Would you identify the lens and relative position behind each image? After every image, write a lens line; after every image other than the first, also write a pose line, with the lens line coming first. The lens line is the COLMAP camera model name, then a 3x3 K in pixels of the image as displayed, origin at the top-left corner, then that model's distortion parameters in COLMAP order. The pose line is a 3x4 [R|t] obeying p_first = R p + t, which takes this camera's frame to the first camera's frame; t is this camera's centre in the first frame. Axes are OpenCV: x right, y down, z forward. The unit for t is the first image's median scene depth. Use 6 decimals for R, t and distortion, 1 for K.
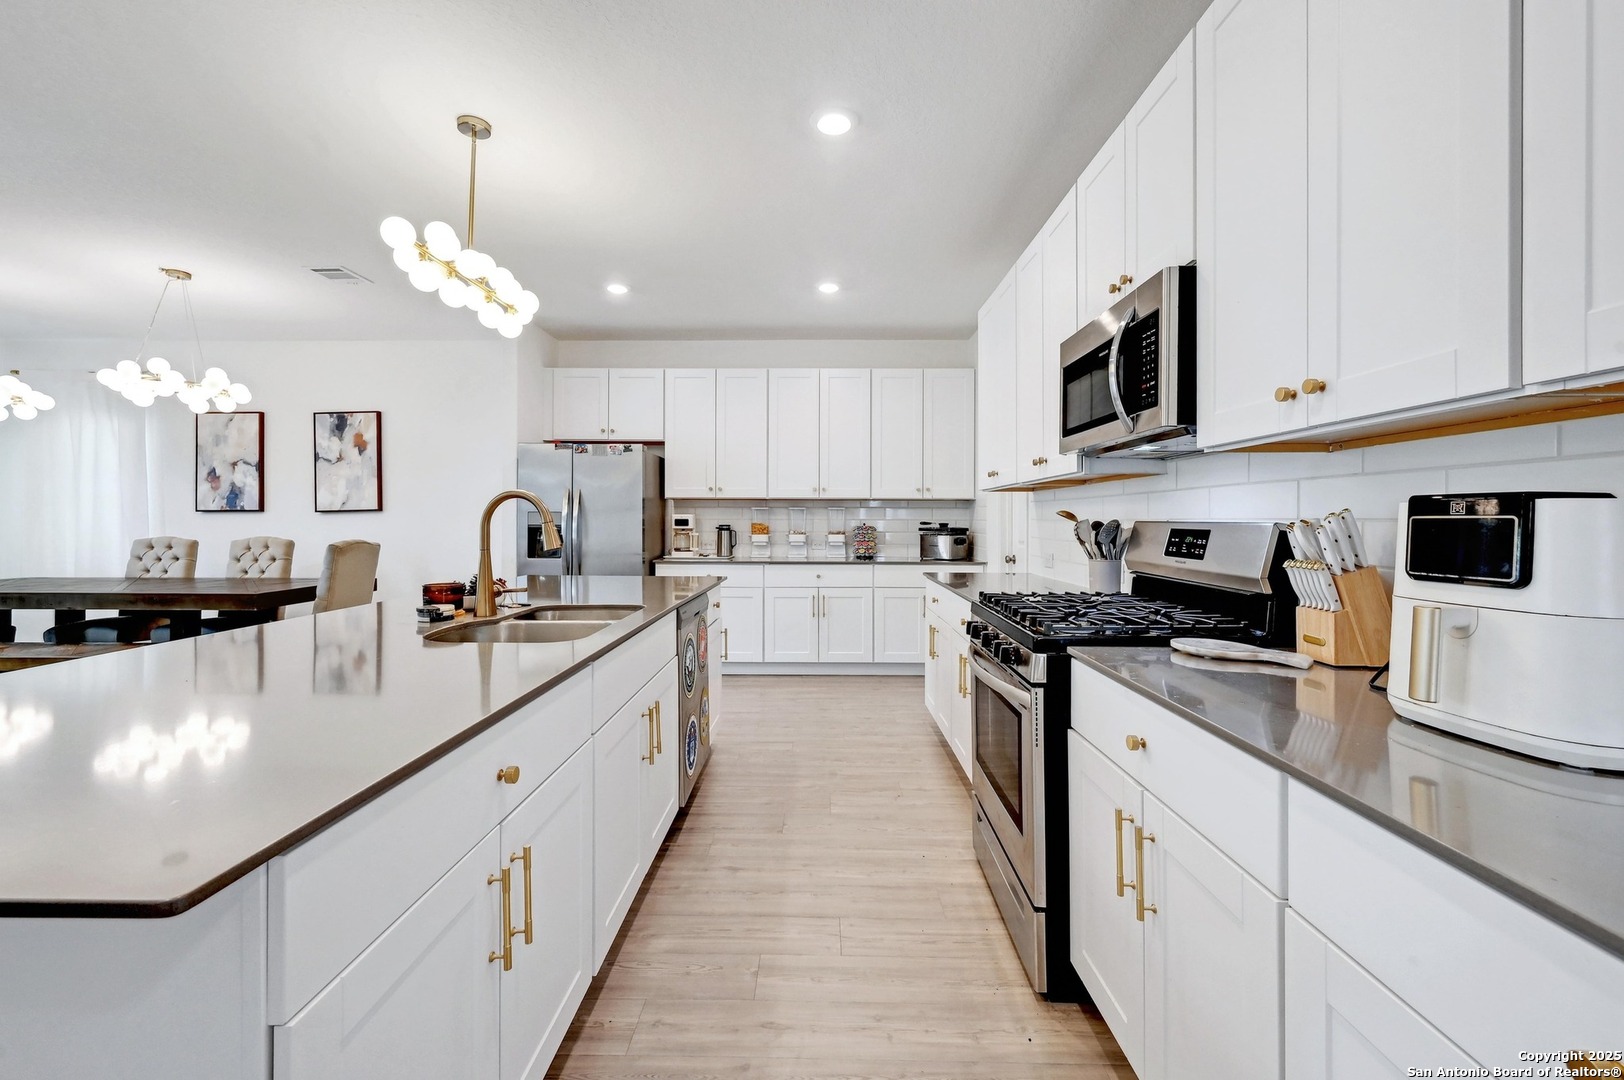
lens RADIAL K [[656.8, 0, 799.2], [0, 656.8, 519.7], [0, 0, 1]] dist [0.003031, 0.000049]
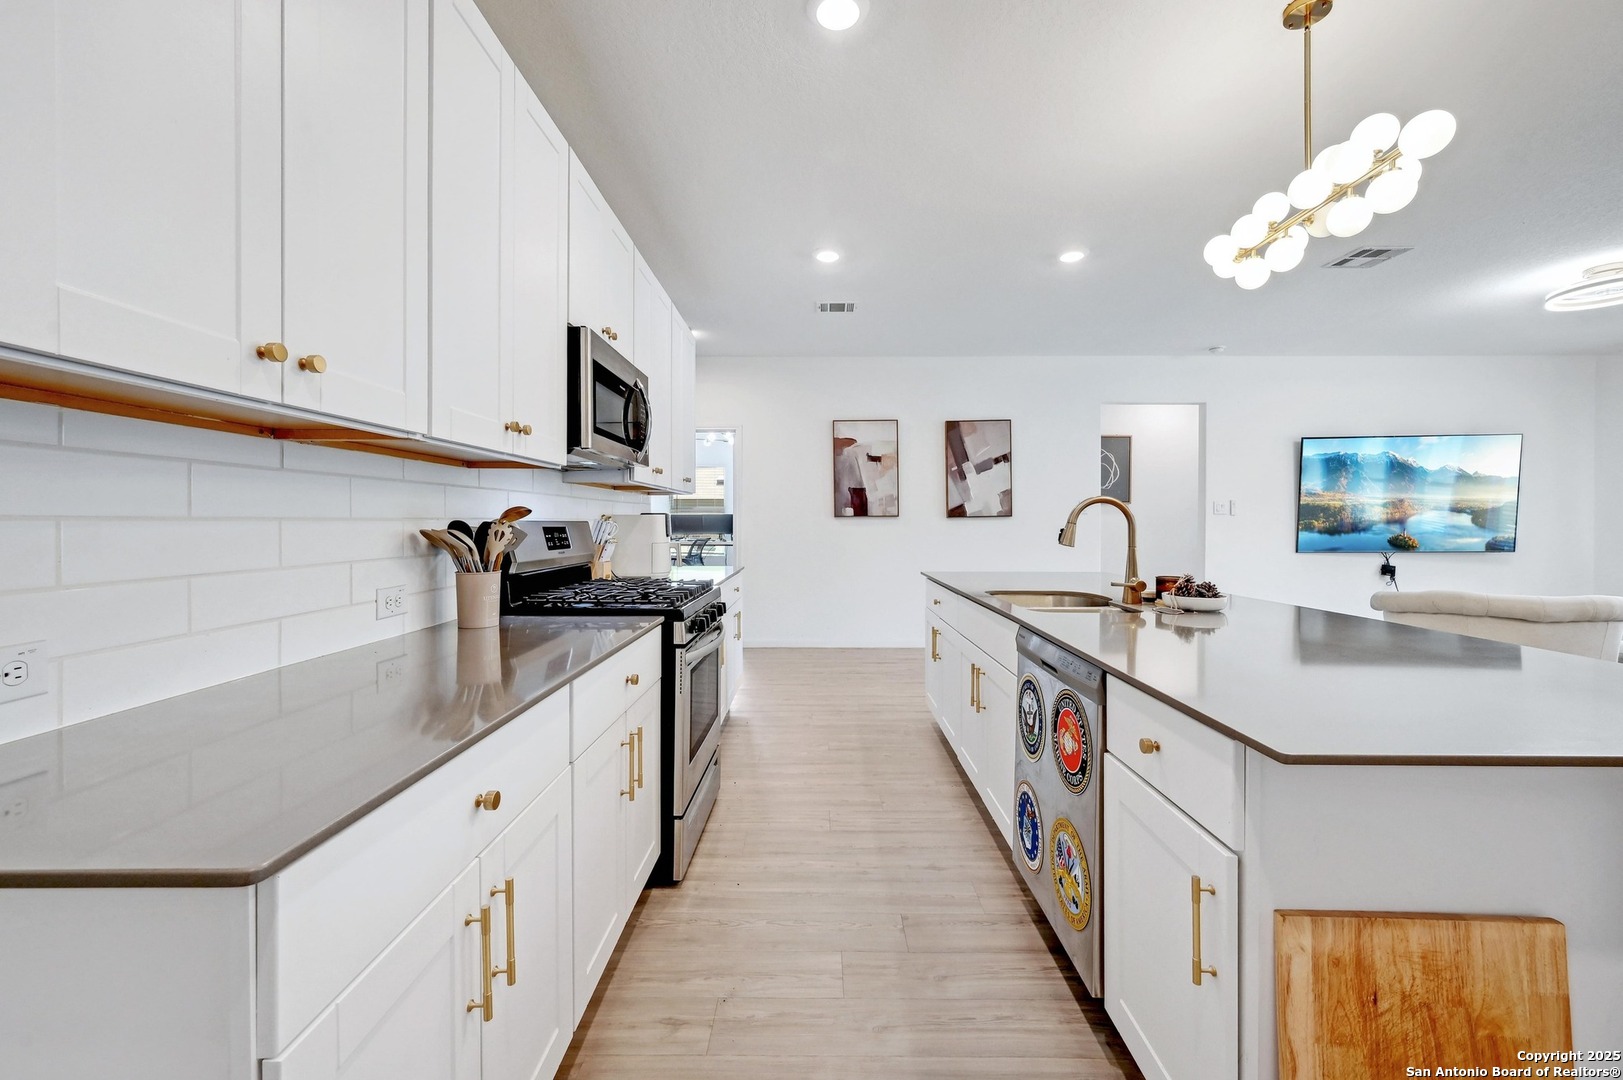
lens RADIAL K [[656.4, 0, 806.7], [0, 656.4, 525.4], [0, 0, 1]] dist [0.003031, 0.000049]
pose [[-0.999900, -0.003525, -0.013726, 0.049318], [-0.003642, 0.999957, 0.008504, -0.000154], [0.013696, 0.008553, -0.999870, 0.874775]]
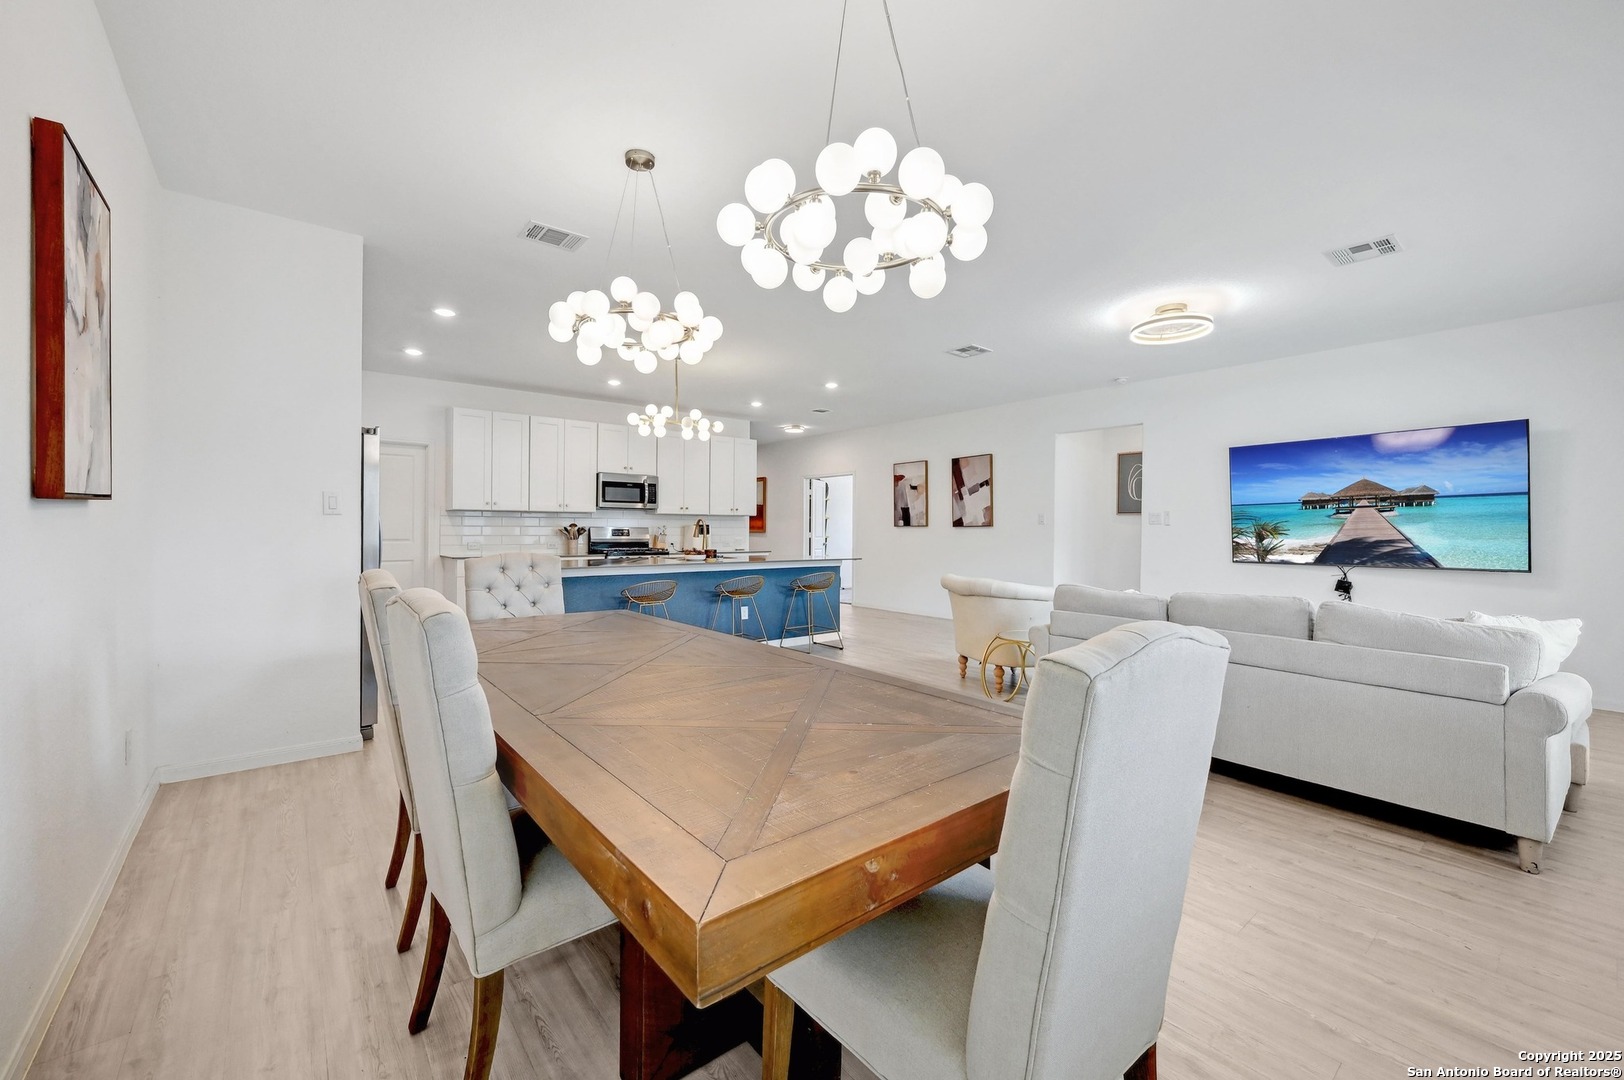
lens RADIAL K [[656.8, 0, 816.6], [0, 656.8, 530.7], [0, 0, 1]] dist [0.003031, 0.000049]
pose [[-0.641583, -0.009028, 0.767001, -1.269620], [-0.006522, 0.999959, 0.006315, -0.003786], [-0.767026, -0.000951, -0.641615, 1.029278]]
